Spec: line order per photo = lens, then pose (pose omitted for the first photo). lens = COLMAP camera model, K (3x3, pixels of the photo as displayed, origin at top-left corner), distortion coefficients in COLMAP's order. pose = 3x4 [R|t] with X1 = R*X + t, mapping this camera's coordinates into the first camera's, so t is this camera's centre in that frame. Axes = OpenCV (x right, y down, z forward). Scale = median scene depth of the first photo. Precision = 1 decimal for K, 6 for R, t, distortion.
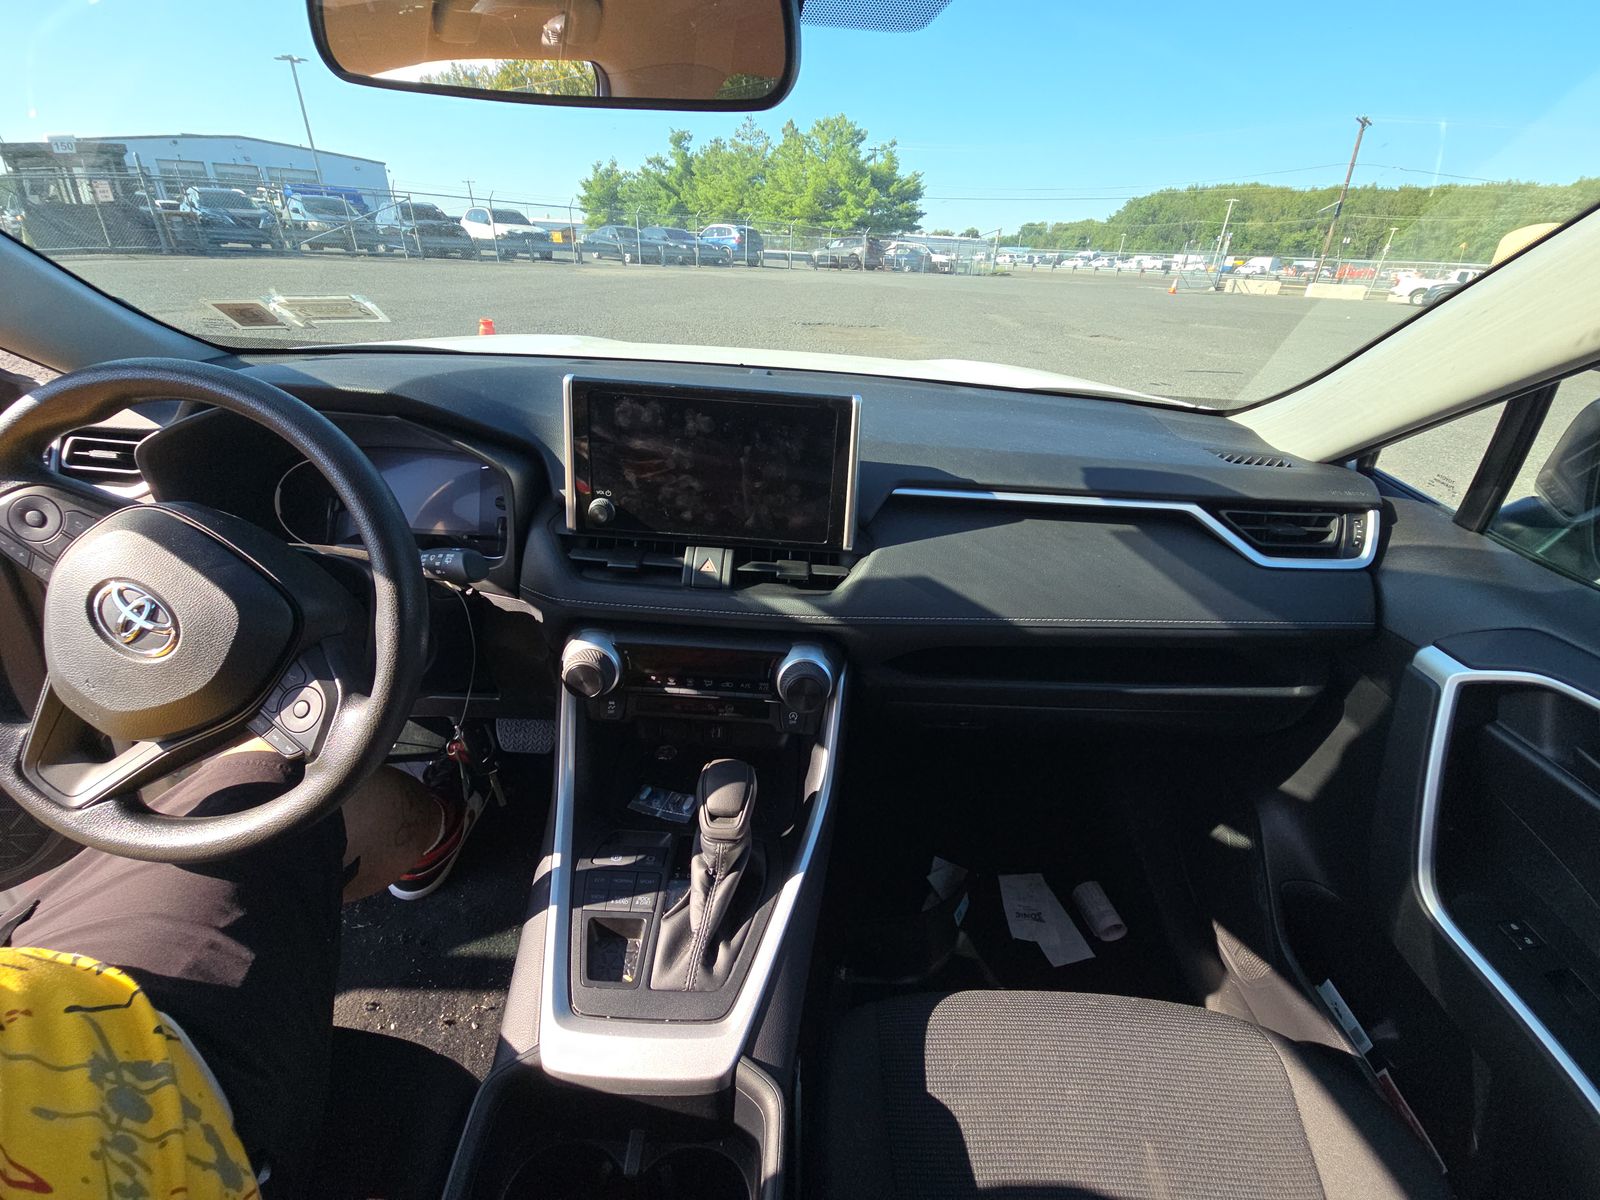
lens RADIAL K [[643.8, 0, 808.7], [0, 643.8, 595.2], [0, 0, 1]] dist [0.023468, -0.017260]
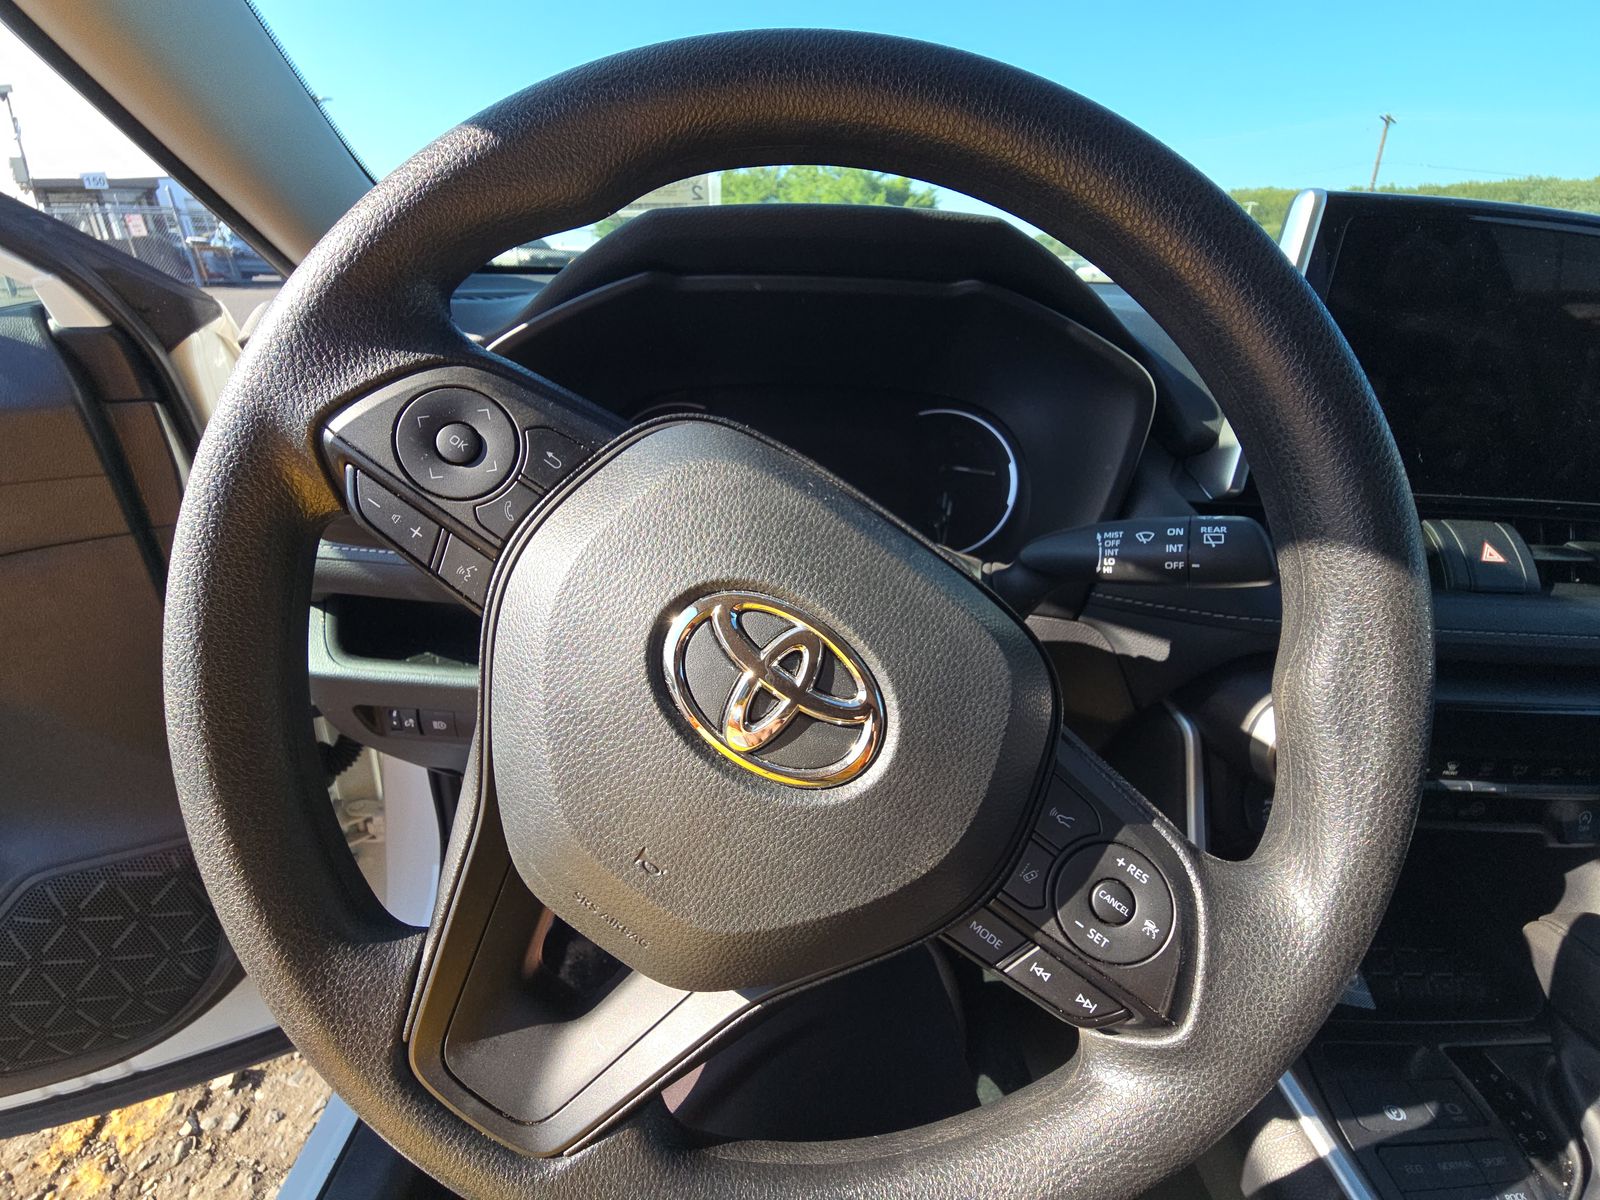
lens RADIAL K [[652.0, 0, 800.0], [0, 652.0, 600.0], [0, 0, 1]] dist [0.011268, -0.012886]
pose [[0.999395, -0.024250, -0.024948, -0.718758], [0.023593, 0.999376, -0.026296, -0.003767], [0.025570, 0.025691, 0.999343, 0.437009]]
